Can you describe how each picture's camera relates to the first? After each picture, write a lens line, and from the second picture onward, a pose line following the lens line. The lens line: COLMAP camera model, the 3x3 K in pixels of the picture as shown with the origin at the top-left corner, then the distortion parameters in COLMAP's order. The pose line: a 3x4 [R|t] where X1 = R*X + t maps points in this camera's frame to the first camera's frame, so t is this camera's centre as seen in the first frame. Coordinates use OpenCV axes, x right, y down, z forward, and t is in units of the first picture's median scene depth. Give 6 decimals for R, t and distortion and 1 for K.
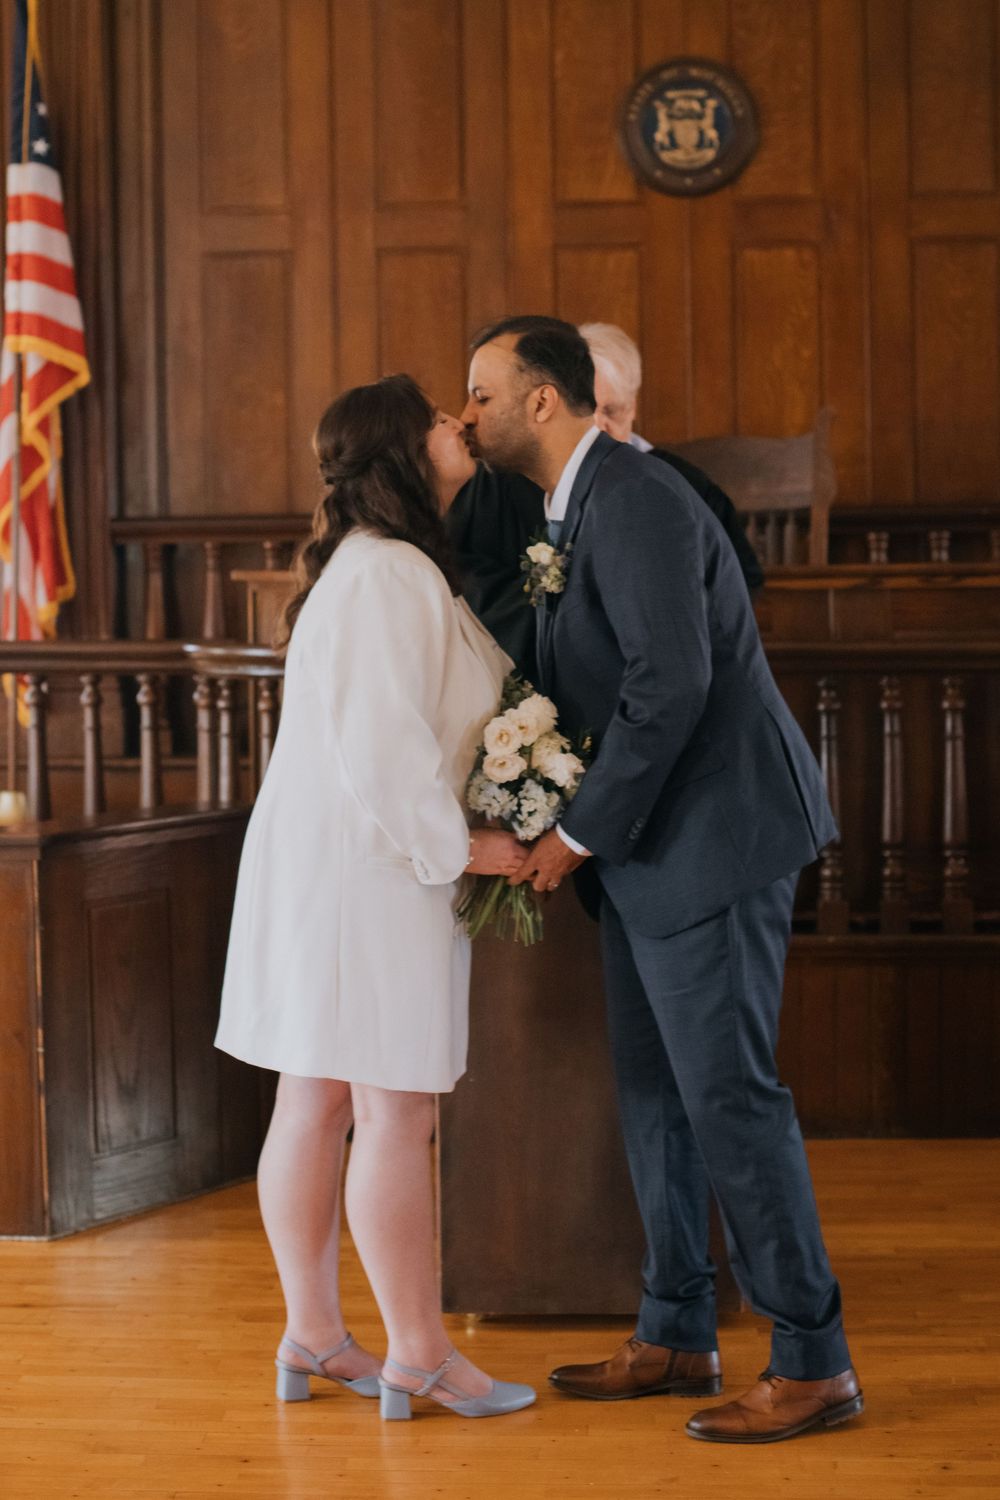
lens RADIAL K [[2724.2, 0, 372.7], [0, 2724.2, 563.7], [0, 0, 1]] dist [-0.141387, 0.000000]
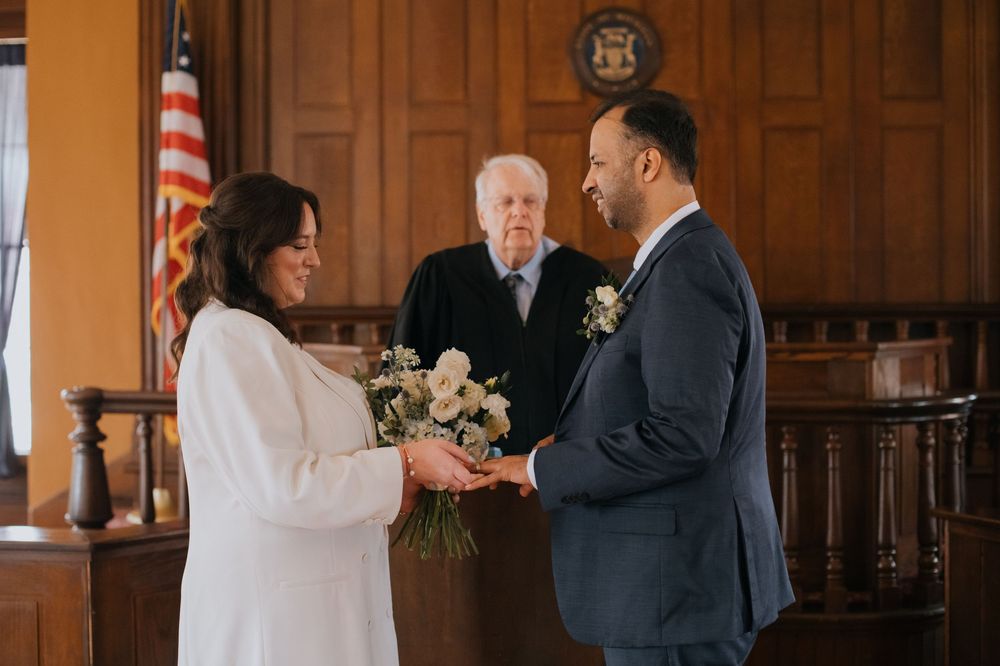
lens RADIAL K [[1410.6, 0, 476.1], [0, 1410.6, 325.7], [0, 0, 1]] dist [-0.128220, 0.000000]
pose [[0.999935, 0.010225, -0.005033, 0.044447], [-0.010260, 0.999923, -0.006955, -0.002719], [0.004961, 0.007006, 0.999963, 0.219395]]
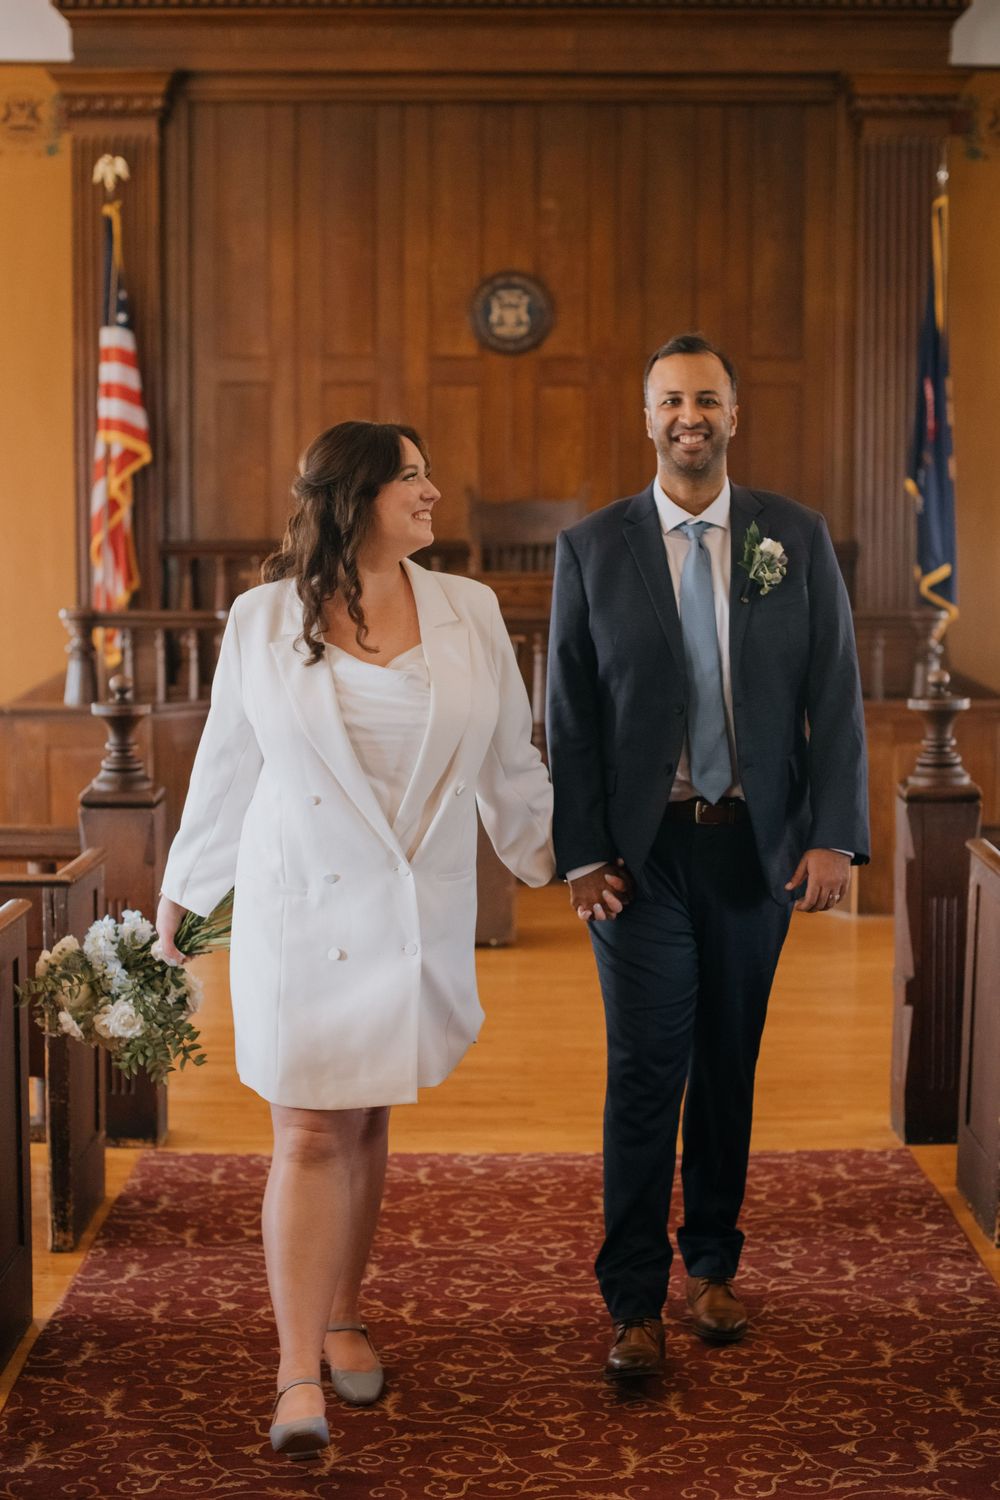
lens RADIAL K [[2115.9, 0, 494.6], [0, 2115.9, 747.1], [0, 0, 1]] dist [-0.128220, 0.000000]
pose [[0.995243, 0.007433, 0.097140, -0.017578], [-0.014625, 0.997185, 0.073538, 0.010361], [-0.096320, -0.074608, 0.992550, -0.307484]]
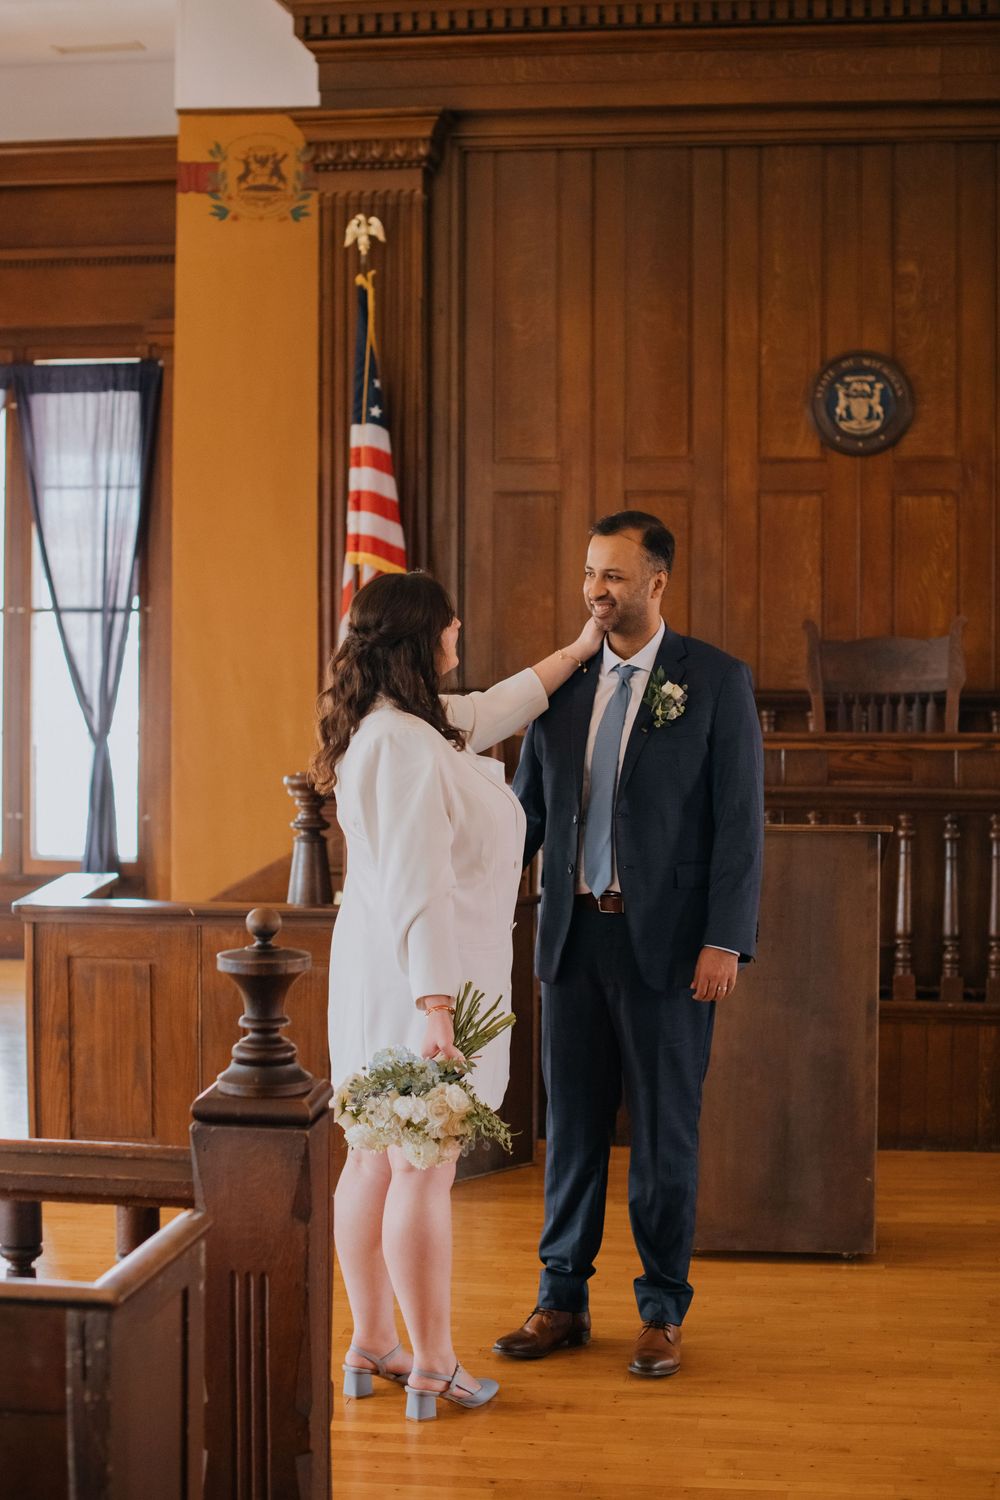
lens RADIAL K [[2115.9, 0, 510.1], [0, 2115.9, 721.3], [0, 0, 1]] dist [-0.128220, 0.000000]
pose [[0.998624, 0.019998, -0.048472, -0.002305], [-0.020185, 0.999791, -0.003358, 0.001674], [0.048394, 0.004332, 0.998819, -0.038292]]
